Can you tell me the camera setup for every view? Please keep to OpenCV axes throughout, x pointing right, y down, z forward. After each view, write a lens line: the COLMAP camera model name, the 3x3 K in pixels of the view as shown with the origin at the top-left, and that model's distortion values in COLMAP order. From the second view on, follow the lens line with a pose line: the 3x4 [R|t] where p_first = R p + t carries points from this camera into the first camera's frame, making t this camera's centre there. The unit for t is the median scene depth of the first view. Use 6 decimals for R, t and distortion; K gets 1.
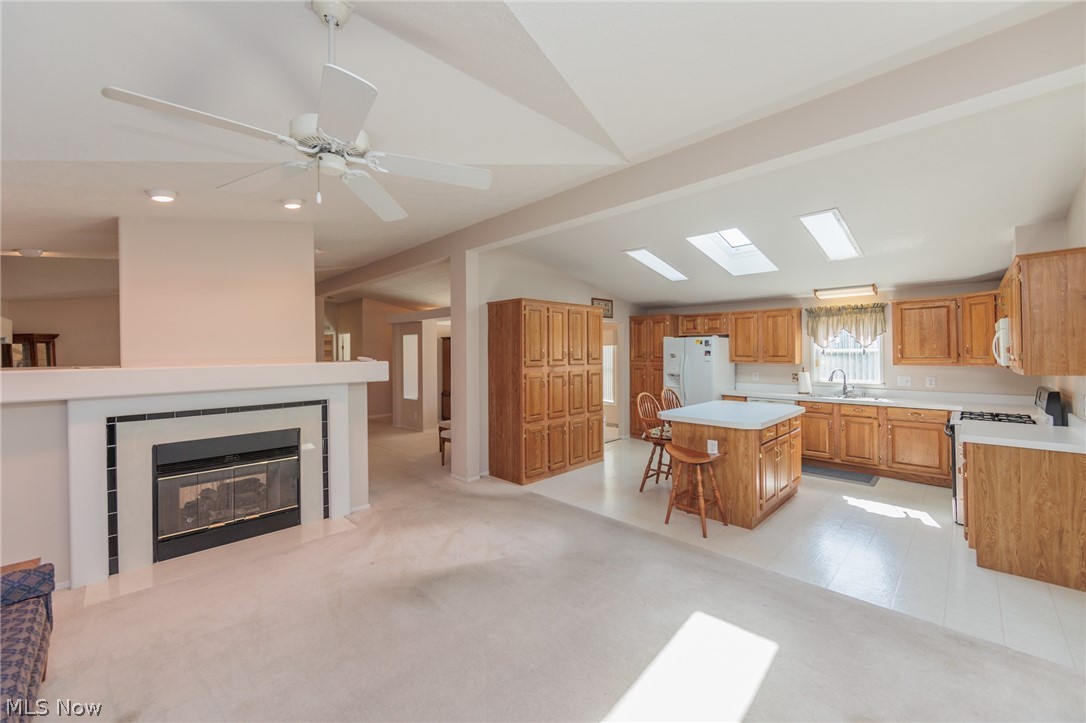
lens RADIAL K [[425.6, 0, 540.7], [0, 425.6, 350.6], [0, 0, 1]] dist [-0.012470, 0.000037]
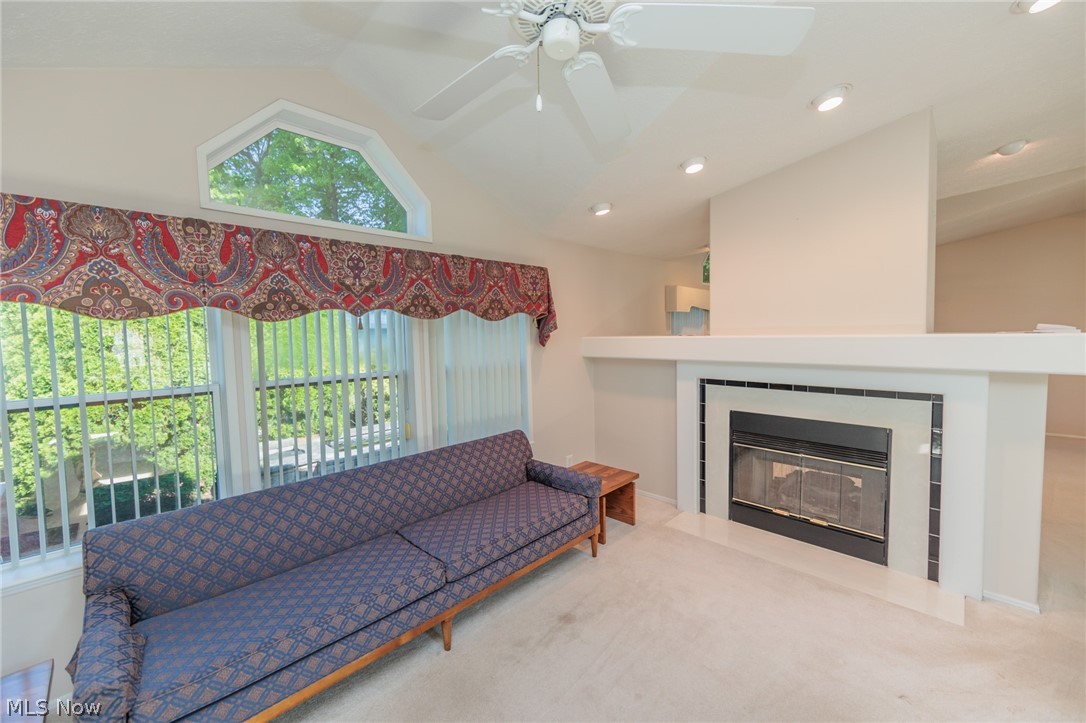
lens RADIAL K [[428.4, 0, 549.2], [0, 428.4, 359.3], [0, 0, 1]] dist [0.002158, 0.000455]
pose [[0.022208, 0.076489, -0.996823, 0.112874], [0.019373, 0.996849, 0.076923, 0.006791], [0.999566, -0.021020, 0.020656, 0.493179]]
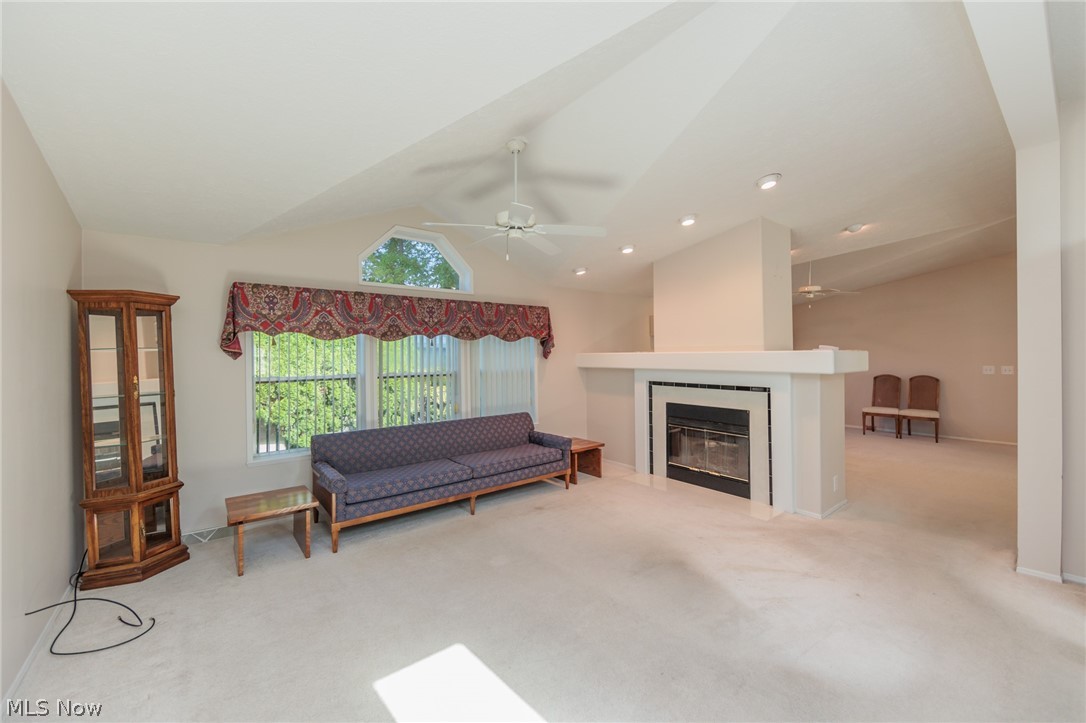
lens RADIAL K [[428.4, 0, 549.2], [0, 428.4, 359.3], [0, 0, 1]] dist [0.002158, 0.000455]
pose [[-0.095732, 0.026854, -0.995045, 0.648310], [0.012014, 0.999594, 0.025820, 0.017404], [0.995335, -0.009483, -0.096015, 0.671634]]
